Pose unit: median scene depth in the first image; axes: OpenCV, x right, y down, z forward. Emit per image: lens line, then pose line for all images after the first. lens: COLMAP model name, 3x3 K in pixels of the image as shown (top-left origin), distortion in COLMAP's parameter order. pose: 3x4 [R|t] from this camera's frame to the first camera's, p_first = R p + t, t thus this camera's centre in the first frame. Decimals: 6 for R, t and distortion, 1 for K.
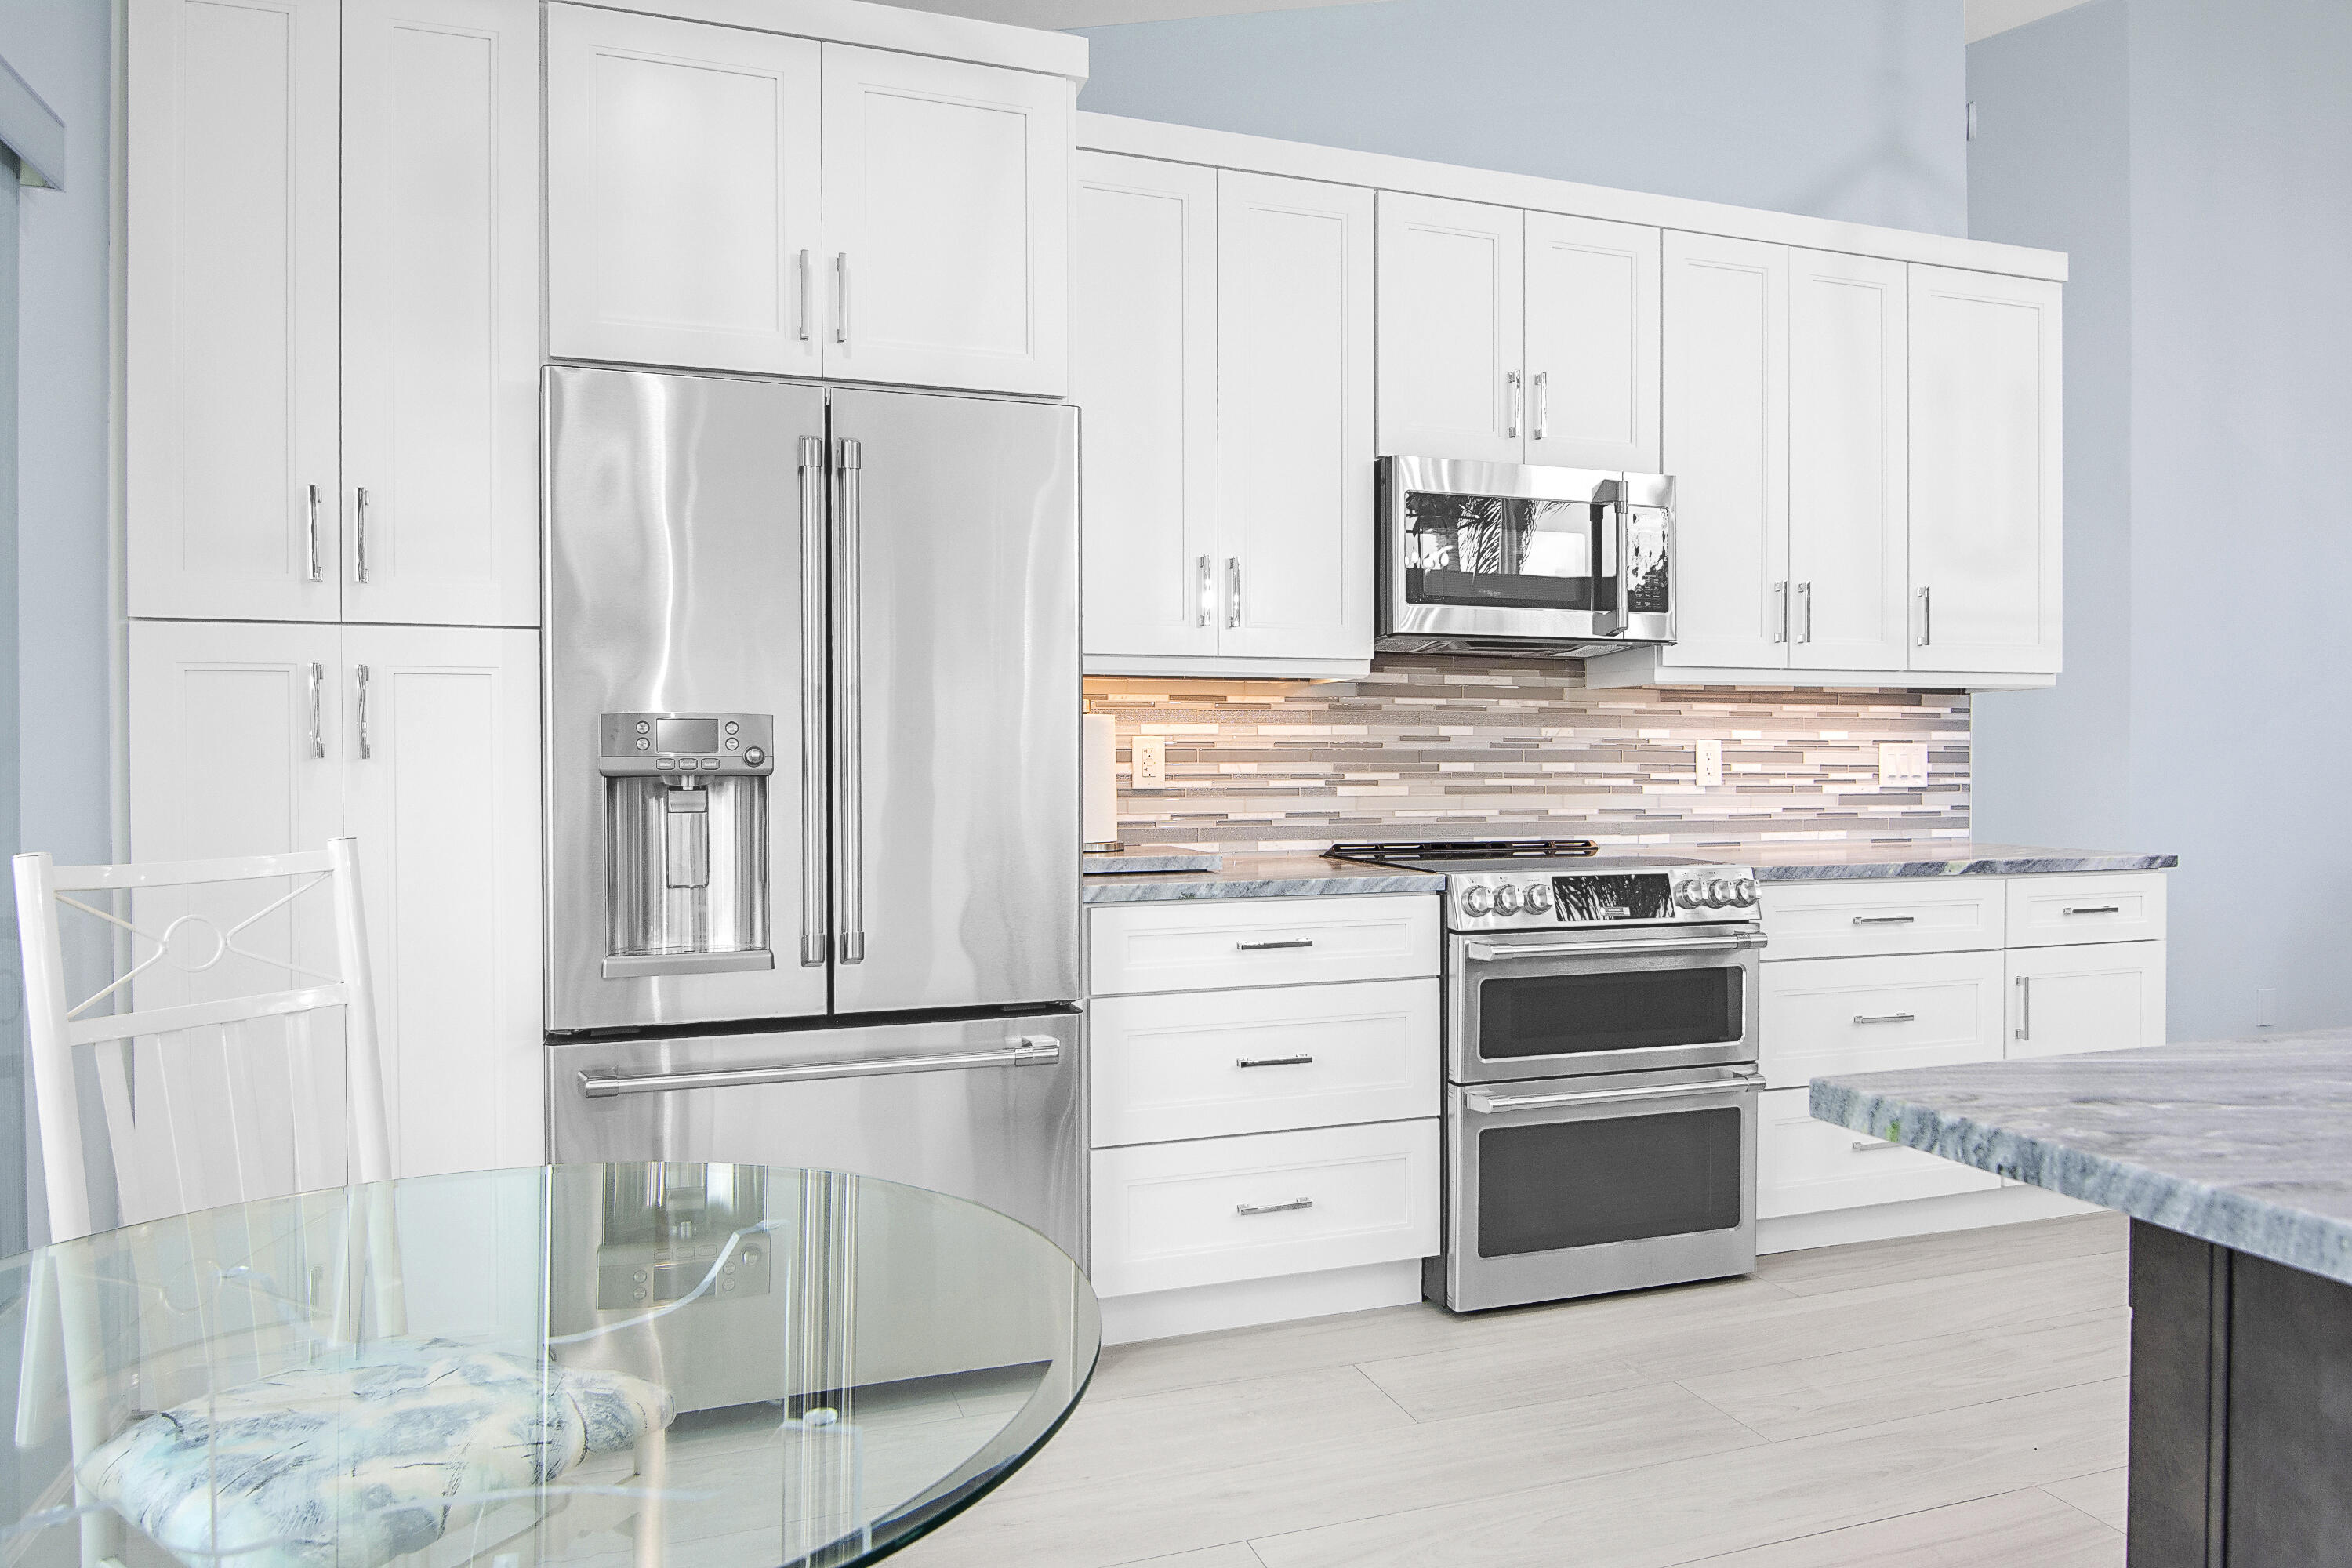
lens RADIAL K [[1484.2, 0, 1176.0], [0, 1484.2, 784.0], [0, 0, 1]] dist [-0.001988, -0.000745]
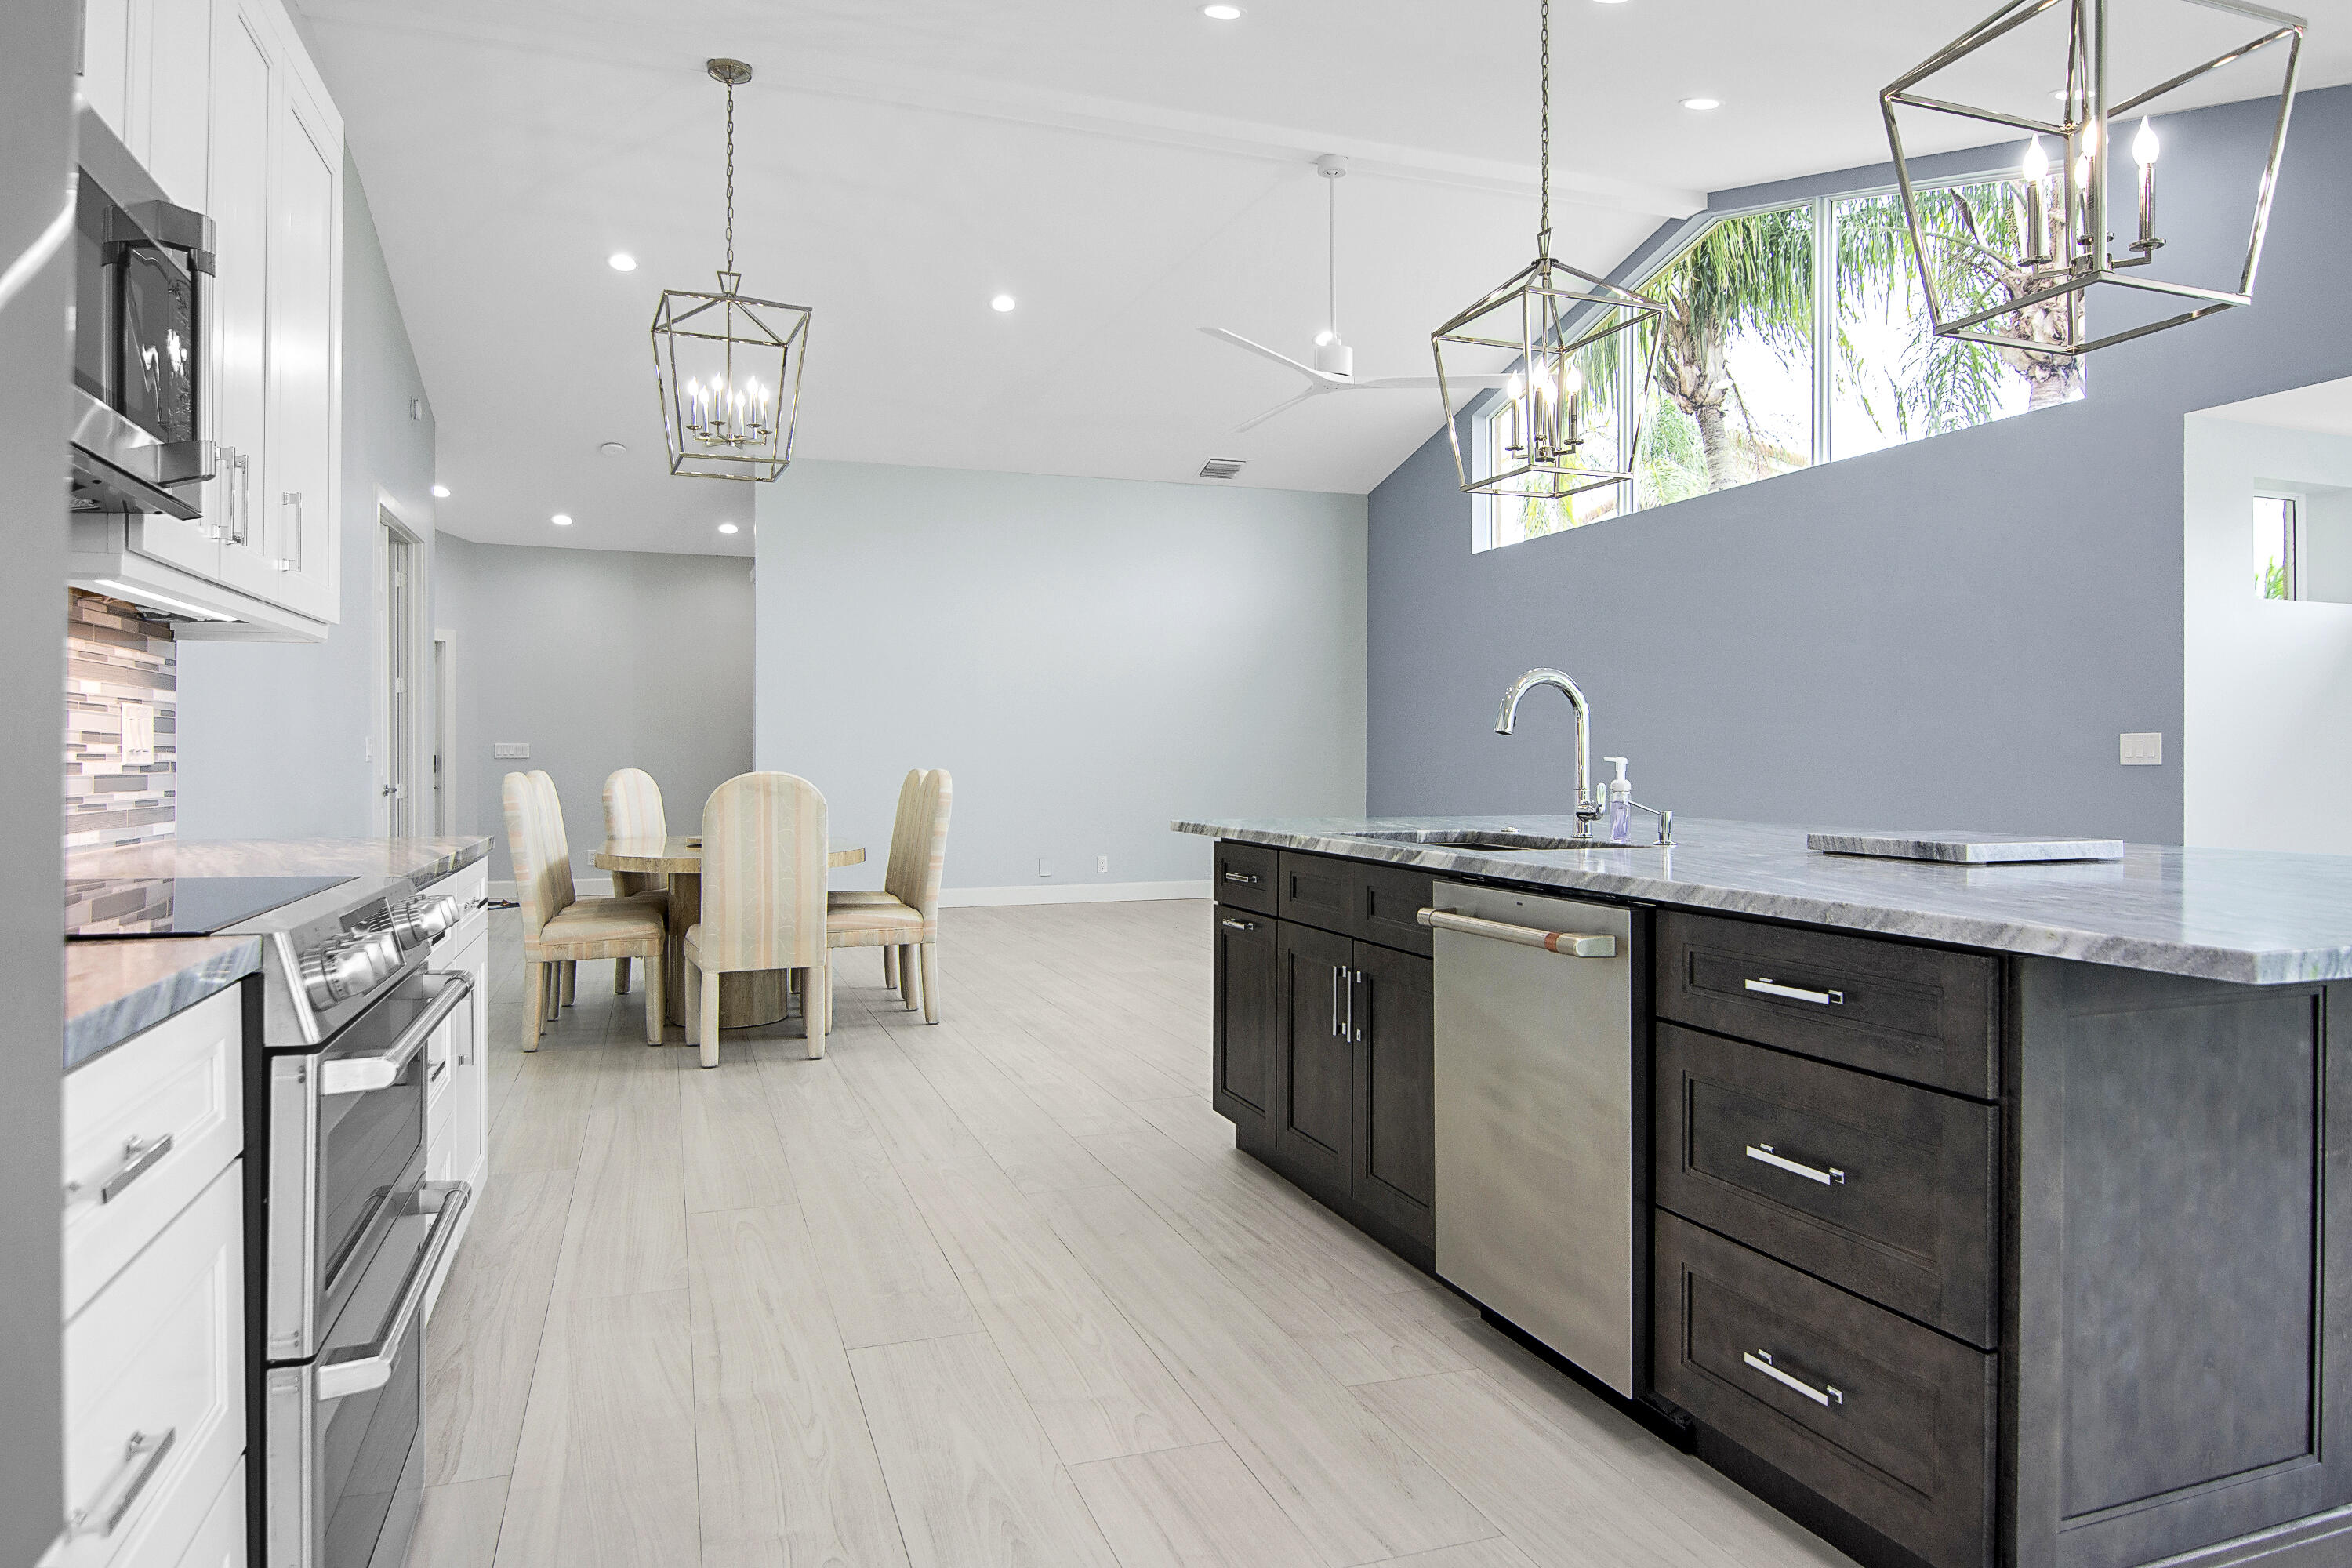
lens RADIAL K [[1472.8, 0, 1177.9], [0, 1472.8, 741.1], [0, 0, 1]] dist [-0.001929, -0.001107]
pose [[-0.018620, 0.012644, 0.999747, -0.230664], [0.011877, 0.999852, -0.012424, 0.005250], [-0.999756, 0.011643, -0.018767, 0.542486]]
